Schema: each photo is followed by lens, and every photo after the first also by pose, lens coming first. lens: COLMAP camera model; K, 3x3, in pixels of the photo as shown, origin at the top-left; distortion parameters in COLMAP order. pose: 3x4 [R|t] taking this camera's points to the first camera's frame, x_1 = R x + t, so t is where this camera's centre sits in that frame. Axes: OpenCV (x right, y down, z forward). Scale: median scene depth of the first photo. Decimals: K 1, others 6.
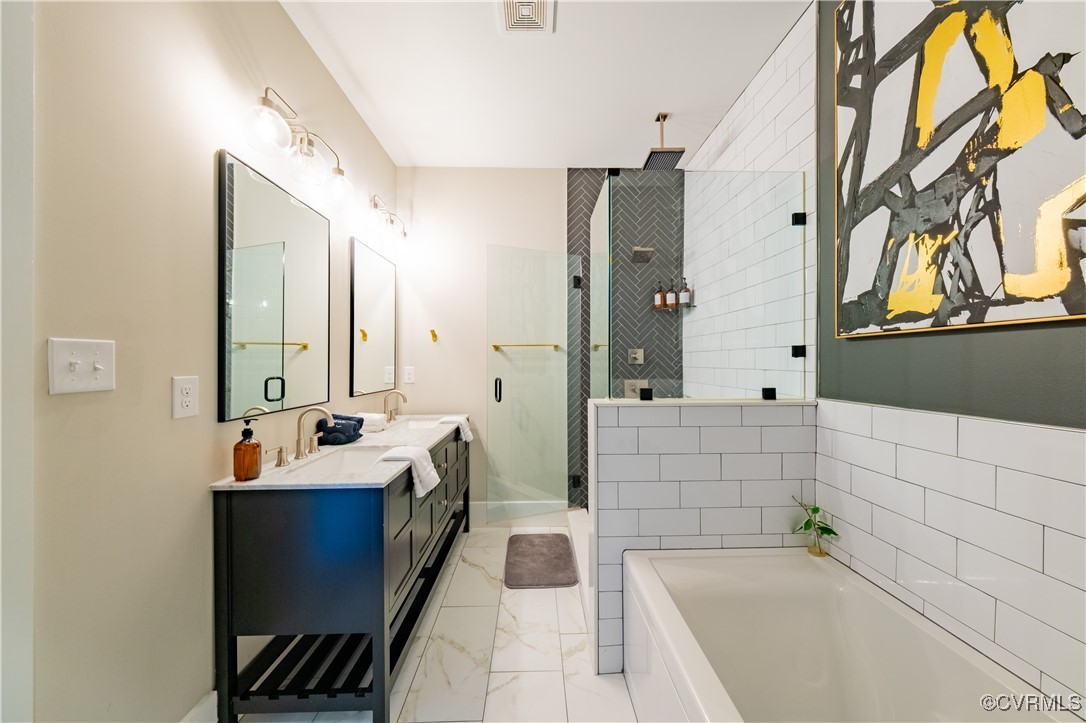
lens RADIAL K [[364.3, 0, 547.4], [0, 364.3, 360.9], [0, 0, 1]] dist [0.006105, -0.001526]
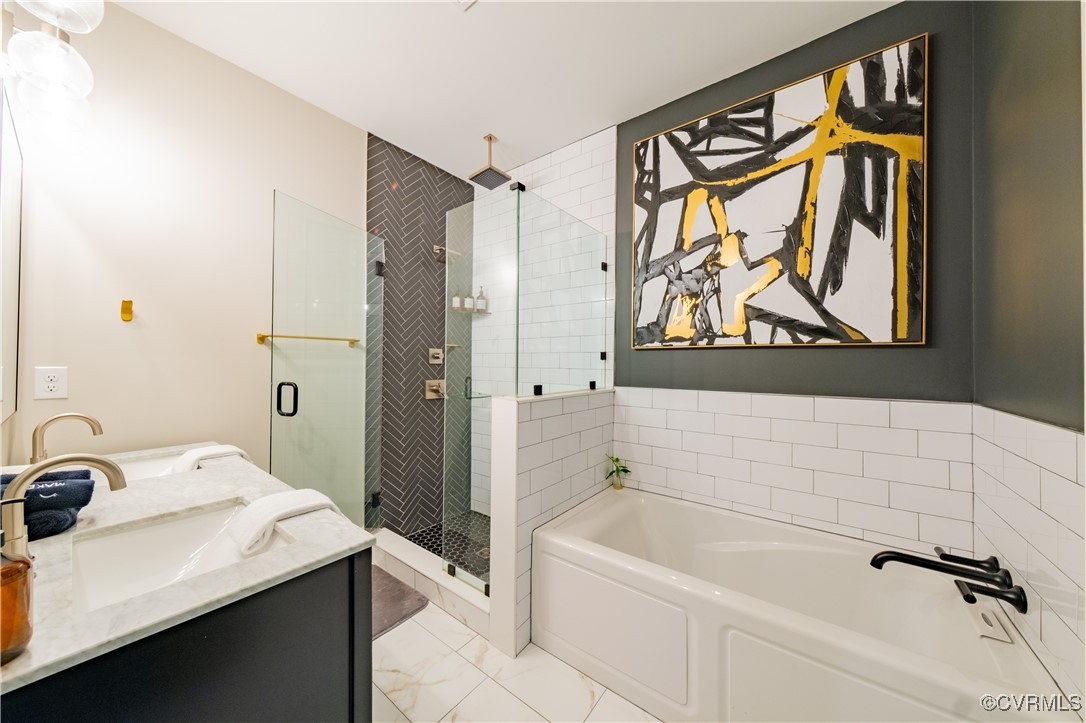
lens RADIAL K [[364.3, 0, 542.2], [0, 364.3, 362.1], [0, 0, 1]] dist [0.006105, -0.001526]
pose [[0.629973, 0.012062, 0.776524, -0.807691], [-0.012613, 0.999906, -0.005299, 0.012438], [-0.776515, -0.006456, 0.630066, 0.351062]]
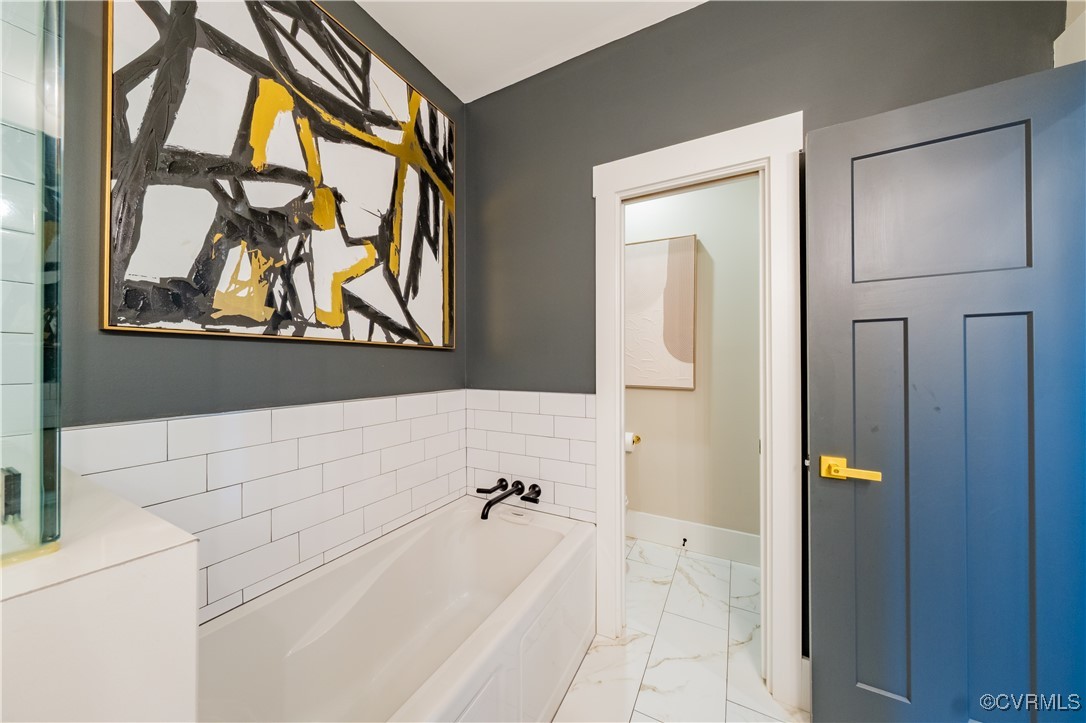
lens RADIAL K [[364.3, 0, 552.3], [0, 364.3, 362.3], [0, 0, 1]] dist [0.006105, -0.001526]
pose [[-0.877732, 0.005384, 0.479122, -0.249841], [0.001746, 0.999966, -0.008038, 0.004780], [-0.479149, -0.006219, -0.877711, 1.387276]]
